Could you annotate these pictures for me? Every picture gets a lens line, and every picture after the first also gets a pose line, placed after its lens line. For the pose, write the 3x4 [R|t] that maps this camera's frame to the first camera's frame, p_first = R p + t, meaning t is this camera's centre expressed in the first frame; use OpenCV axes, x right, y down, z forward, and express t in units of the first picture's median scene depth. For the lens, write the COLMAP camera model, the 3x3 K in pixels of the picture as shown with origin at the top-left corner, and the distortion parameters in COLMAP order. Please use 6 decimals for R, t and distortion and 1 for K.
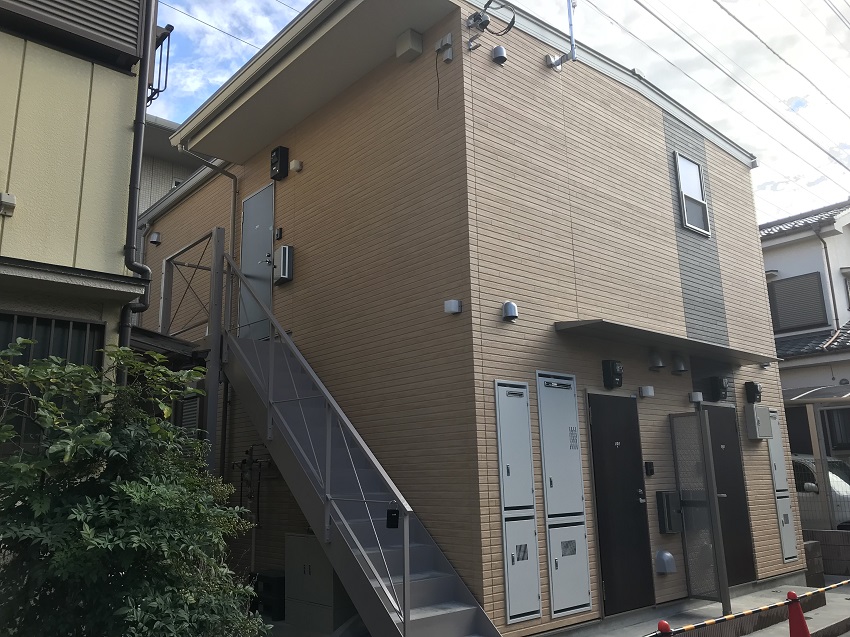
lens RADIAL K [[696.2, 0, 420.5], [0, 696.2, 316.2], [0, 0, 1]] dist [-0.010889, 0.009545]
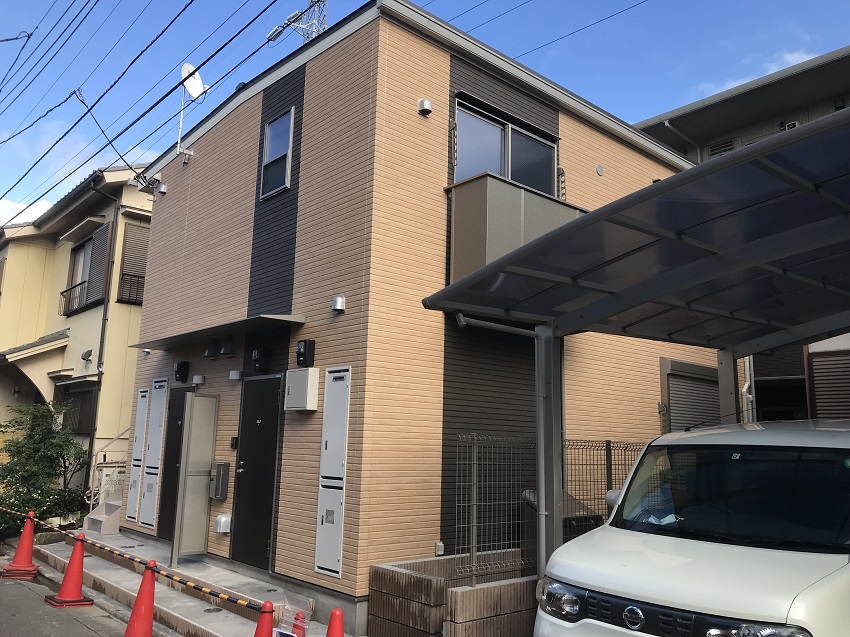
lens RADIAL K [[696.2, 0, 425.9], [0, 696.2, 313.6], [0, 0, 1]] dist [-0.010889, 0.009545]
pose [[0.021611, -0.177281, -0.983923, 1.348009], [0.185388, 0.967795, -0.170304, 0.240935], [0.982428, -0.178727, 0.053781, 1.157700]]
